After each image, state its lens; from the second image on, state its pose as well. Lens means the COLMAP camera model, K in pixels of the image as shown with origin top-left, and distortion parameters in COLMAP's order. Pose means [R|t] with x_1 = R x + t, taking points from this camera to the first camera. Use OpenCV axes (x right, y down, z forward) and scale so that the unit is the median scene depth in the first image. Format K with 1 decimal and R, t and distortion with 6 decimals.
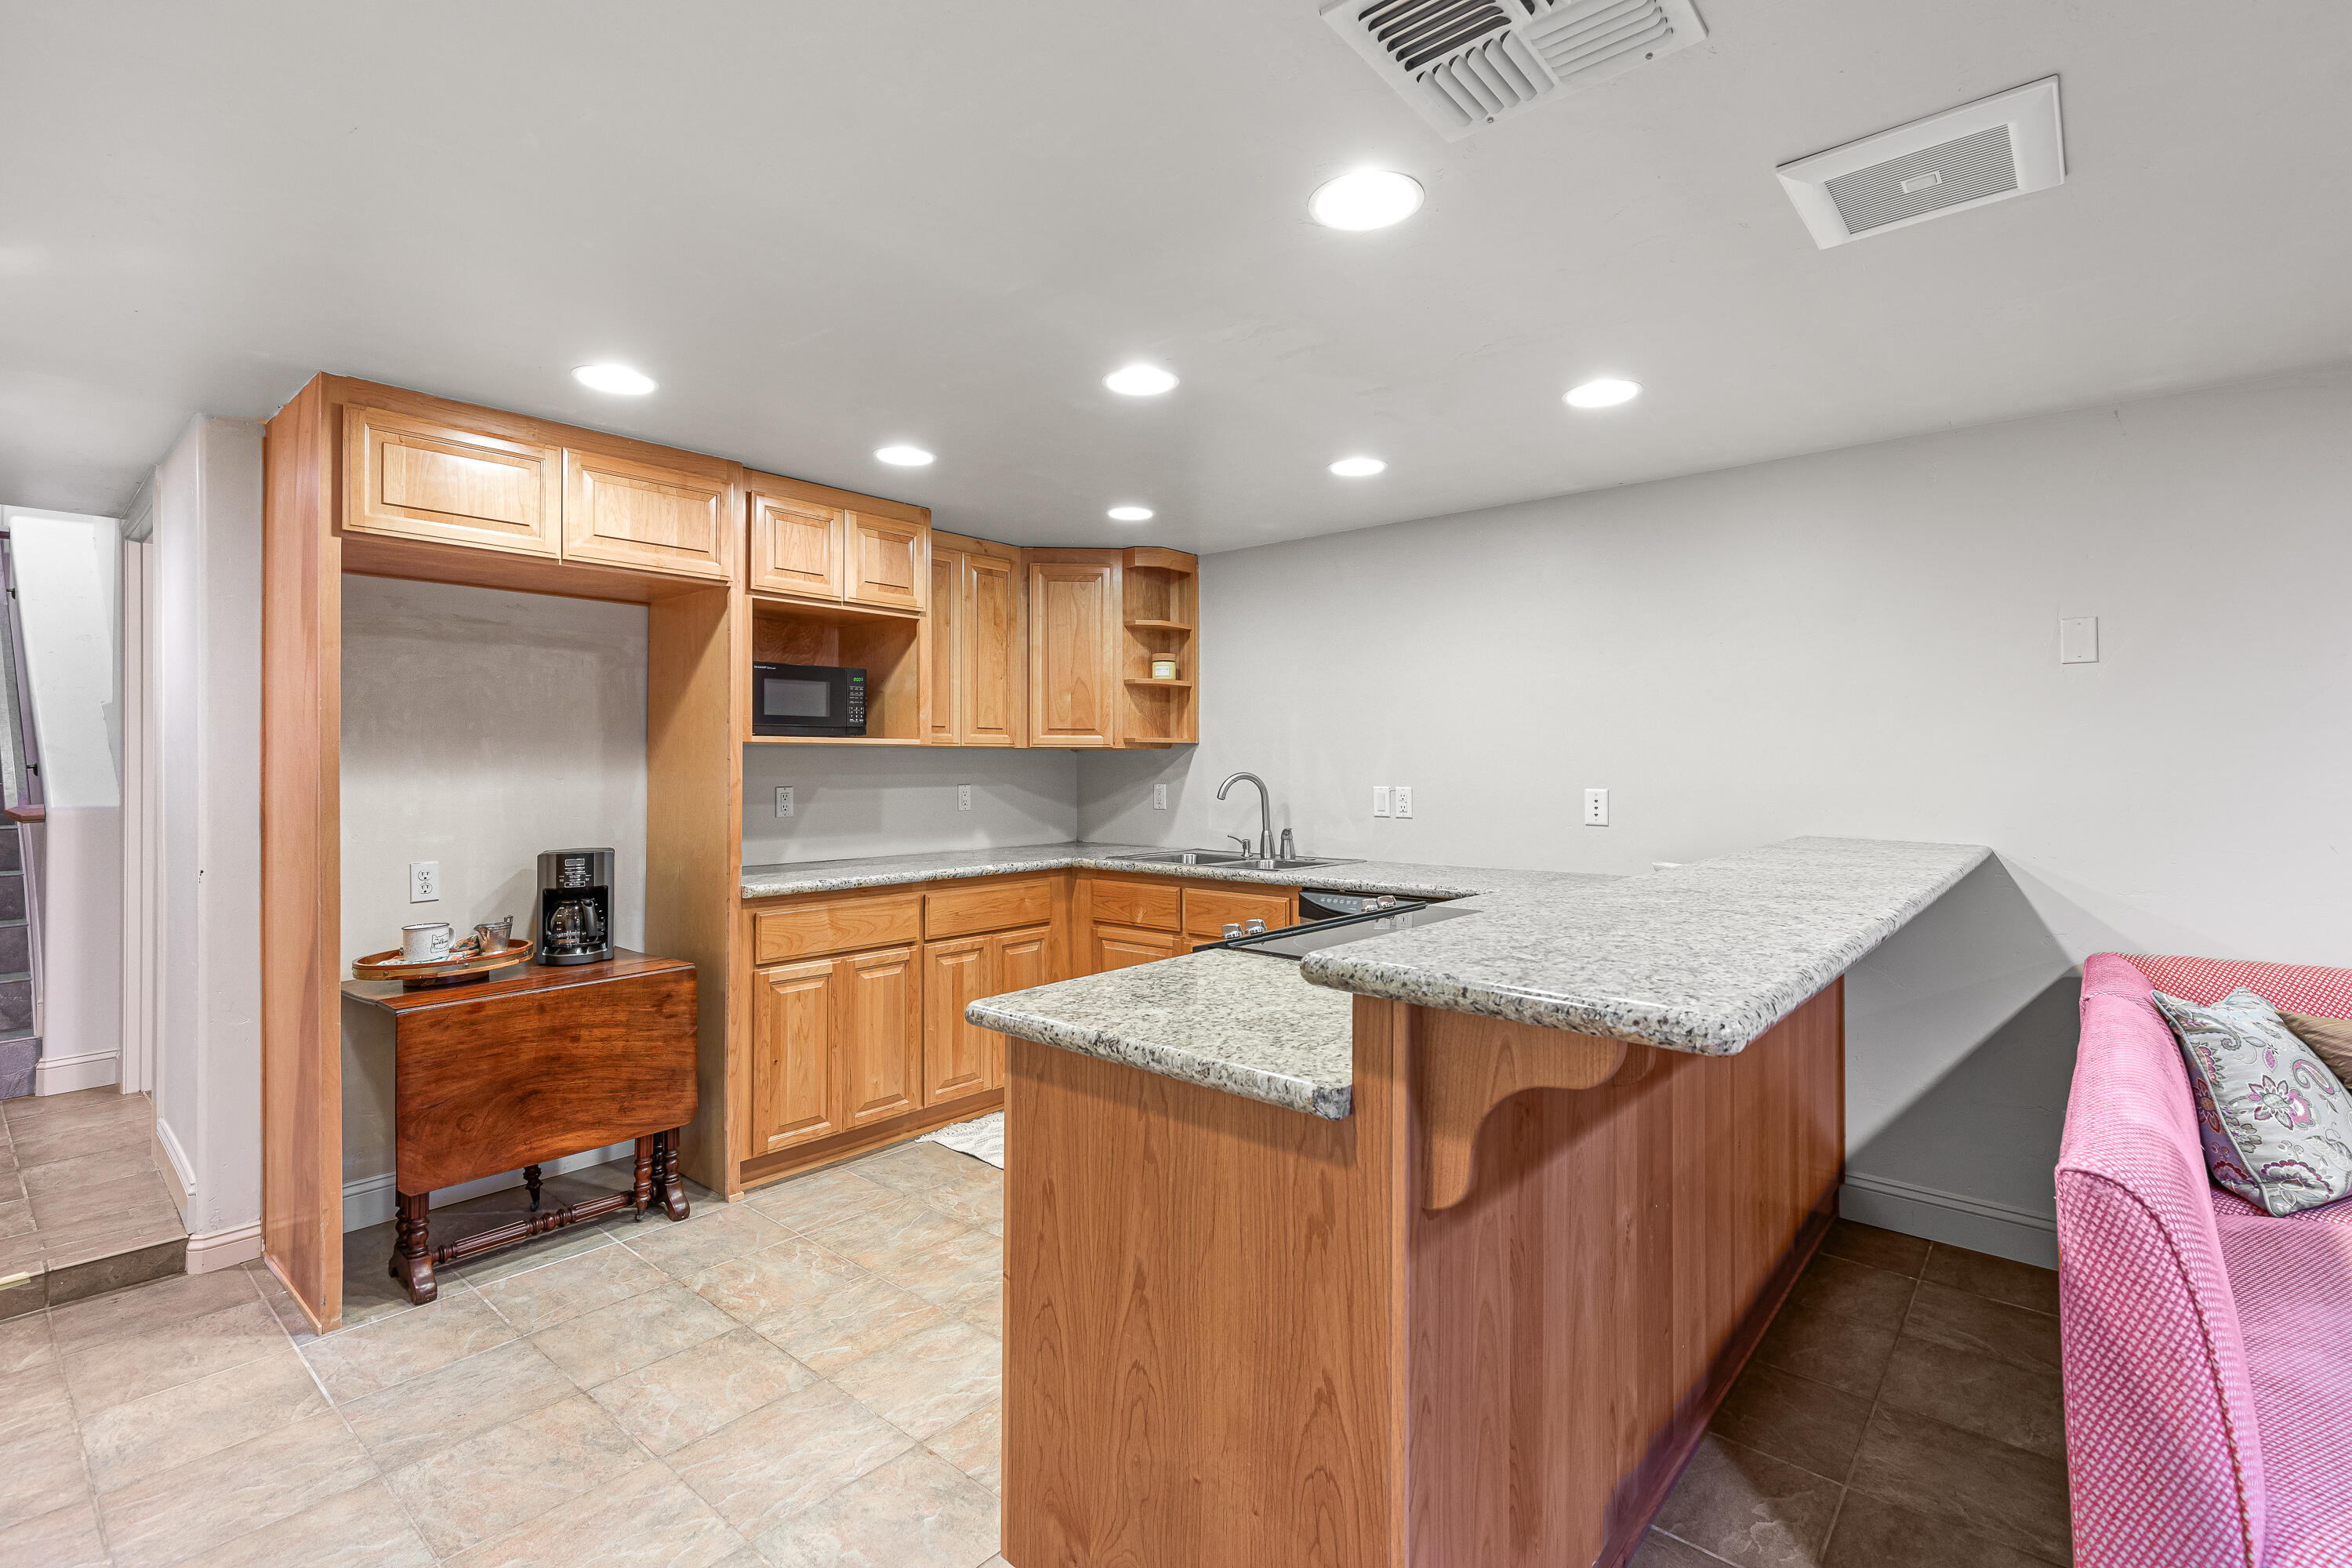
lens RADIAL K [[1069.1, 0, 1180.6], [0, 1069.1, 741.1], [0, 0, 1]] dist [0.008889, -0.001006]
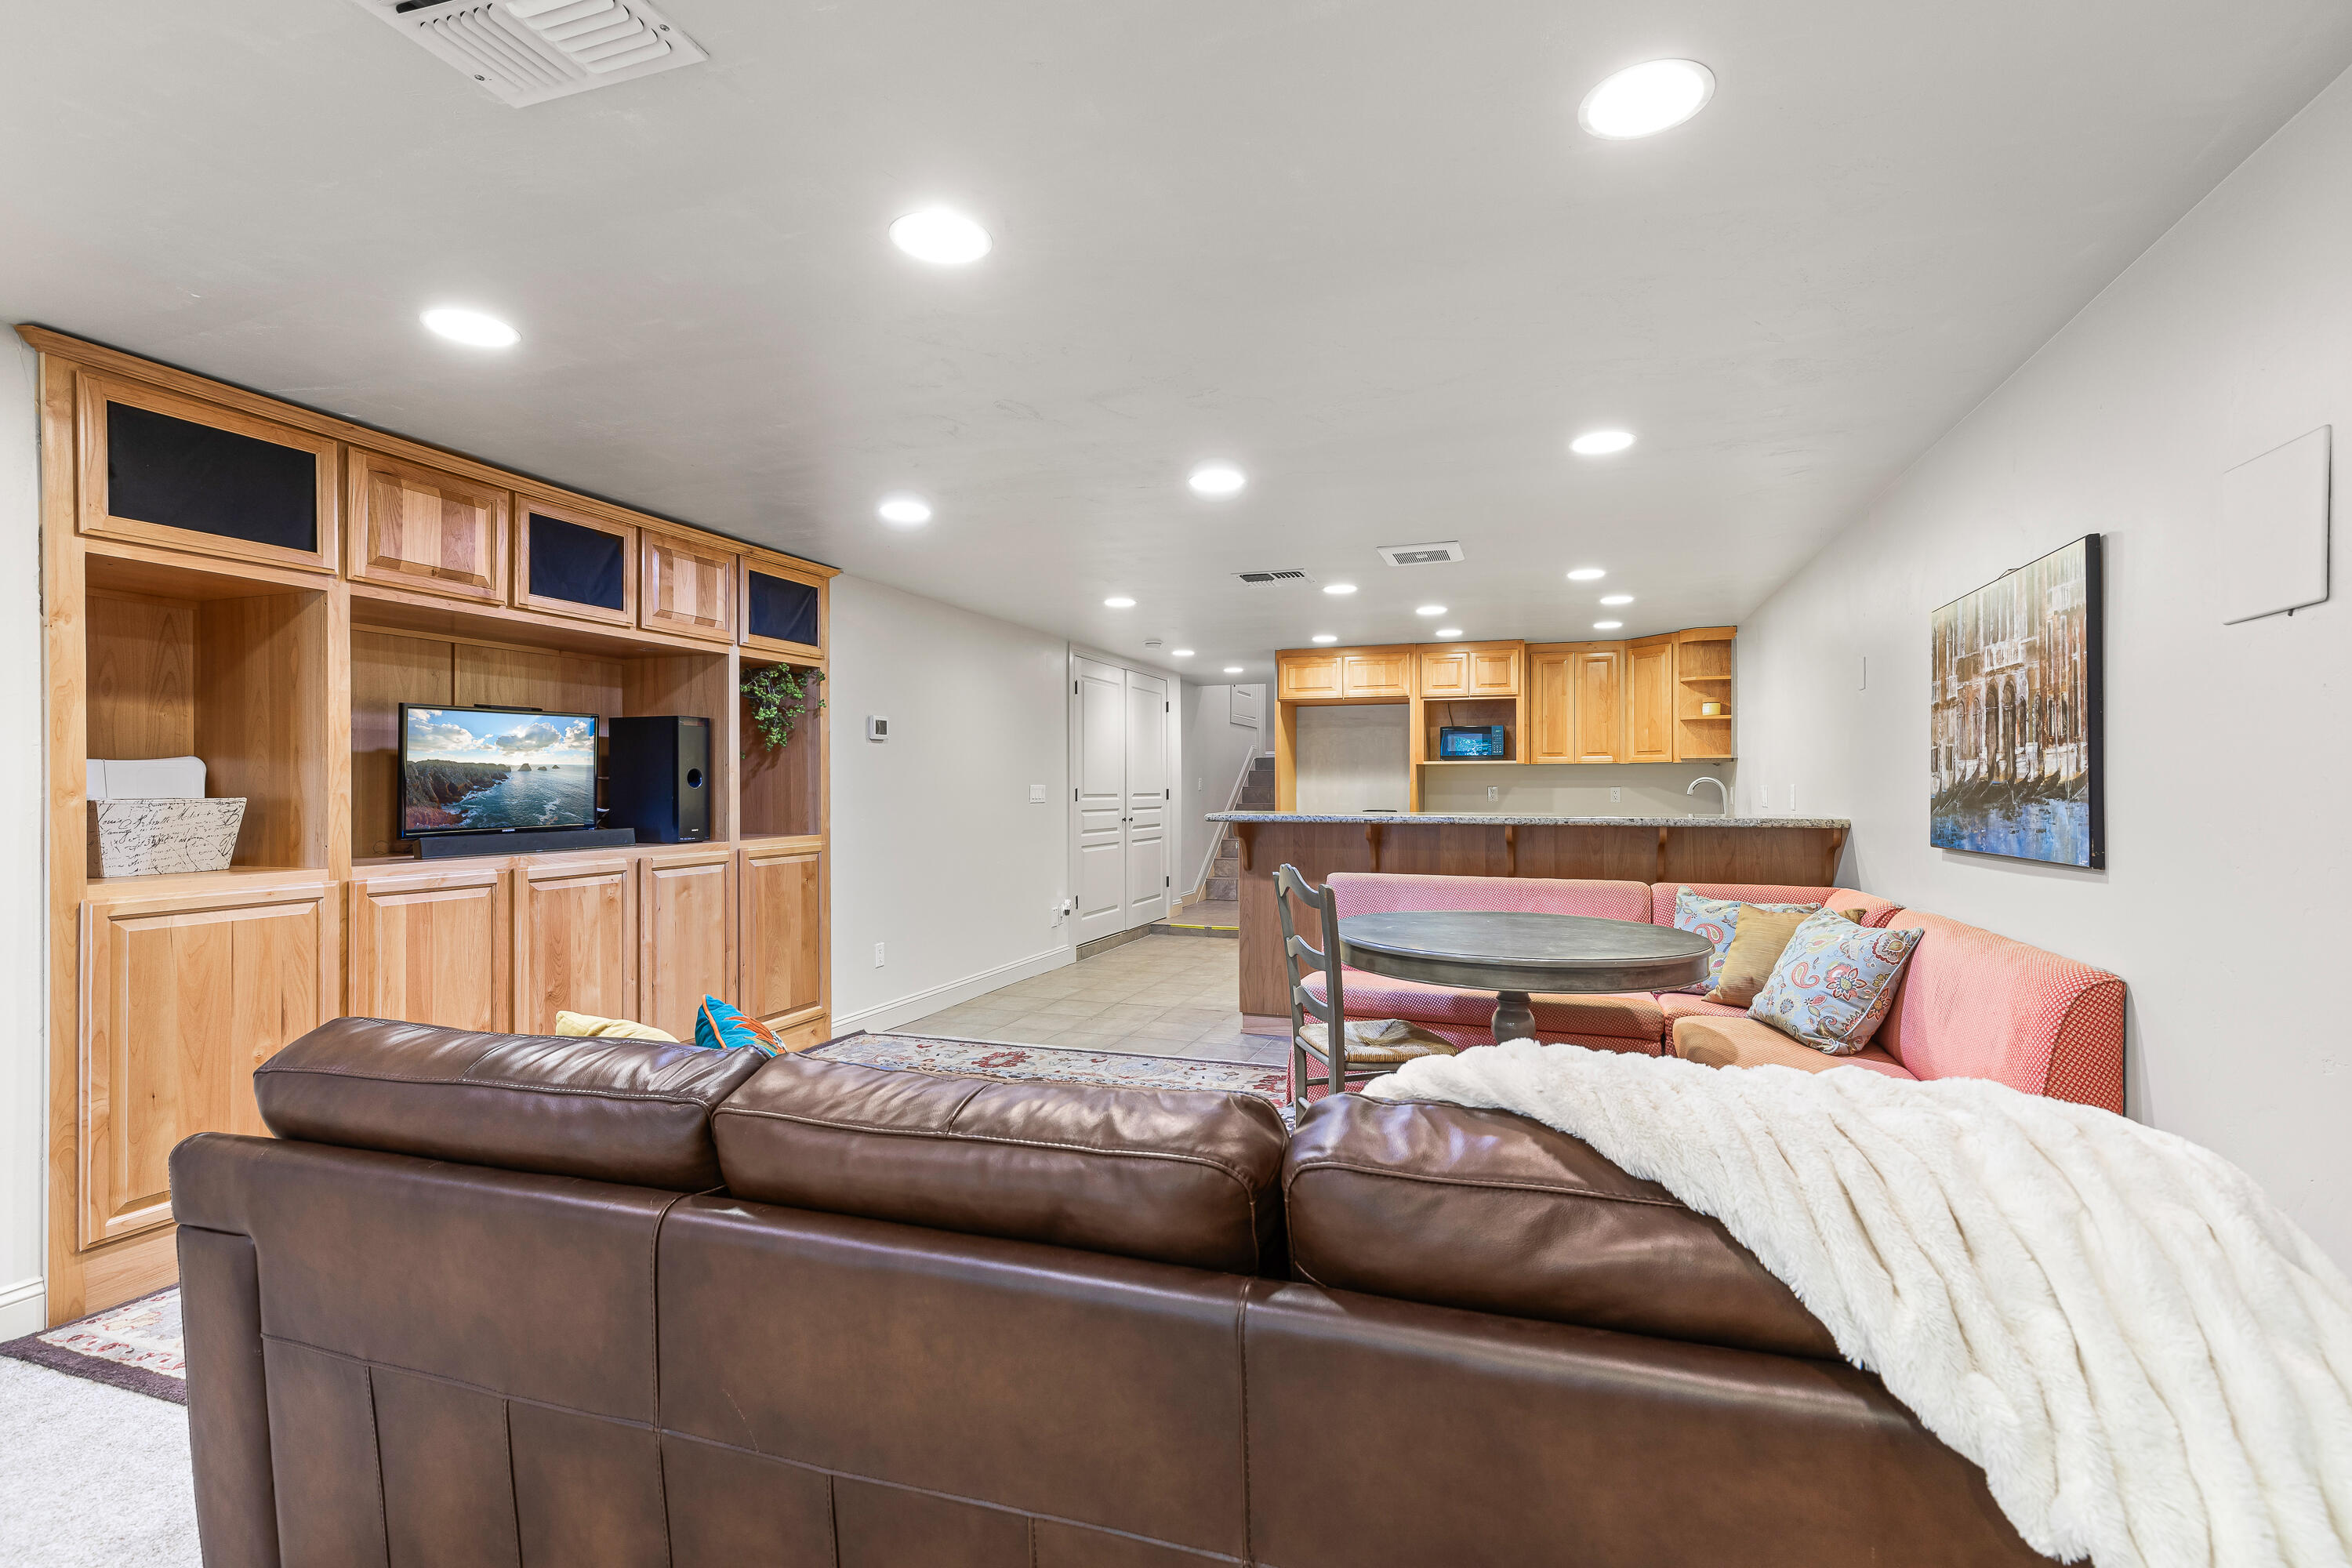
lens RADIAL K [[1069.1, 0, 1182.1], [0, 1069.1, 782.4], [0, 0, 1]] dist [0.008889, -0.001006]
pose [[0.357324, -0.005716, -0.933963, 1.420887], [0.019266, 0.999814, 0.001252, 0.024836], [0.933782, -0.018442, 0.357367, -0.271039]]
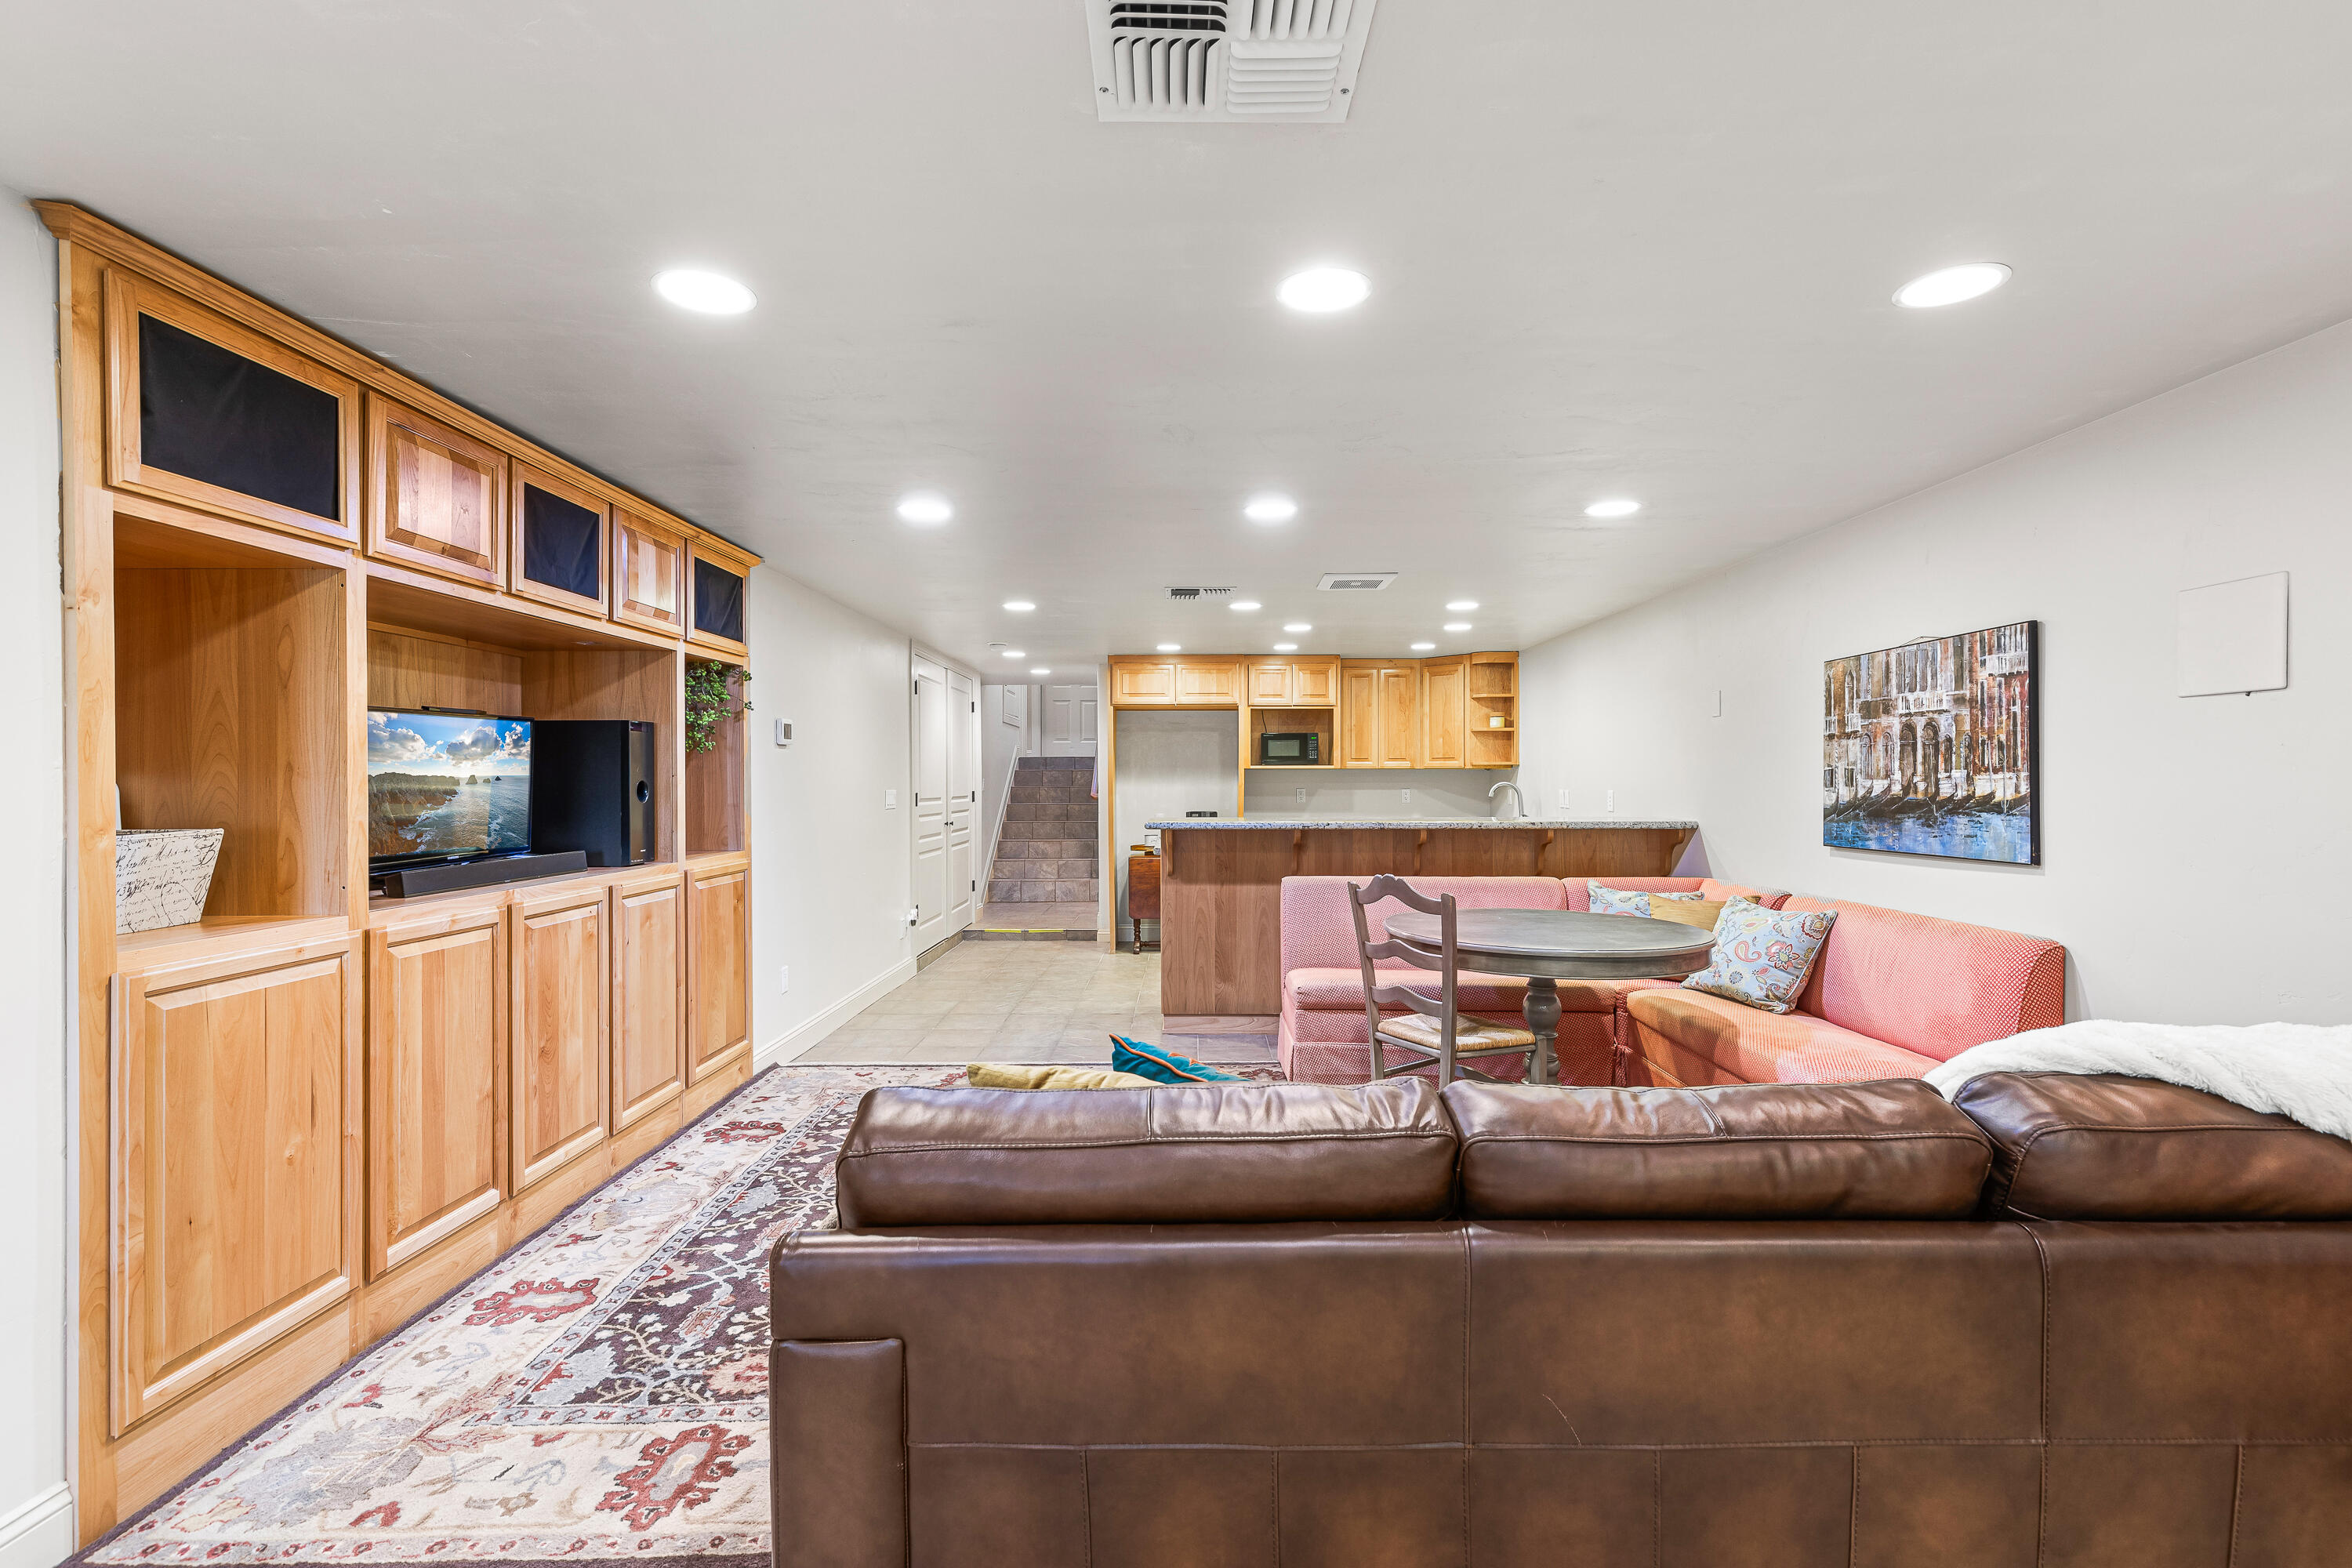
lens RADIAL K [[1069.1, 0, 1180.2], [0, 1069.1, 778.4], [0, 0, 1]] dist [0.008889, -0.001006]
pose [[0.638515, -0.003408, -0.769602, 1.254497], [0.017123, 0.999806, 0.009779, -0.002463], [0.769419, -0.019422, 0.638450, -0.615919]]
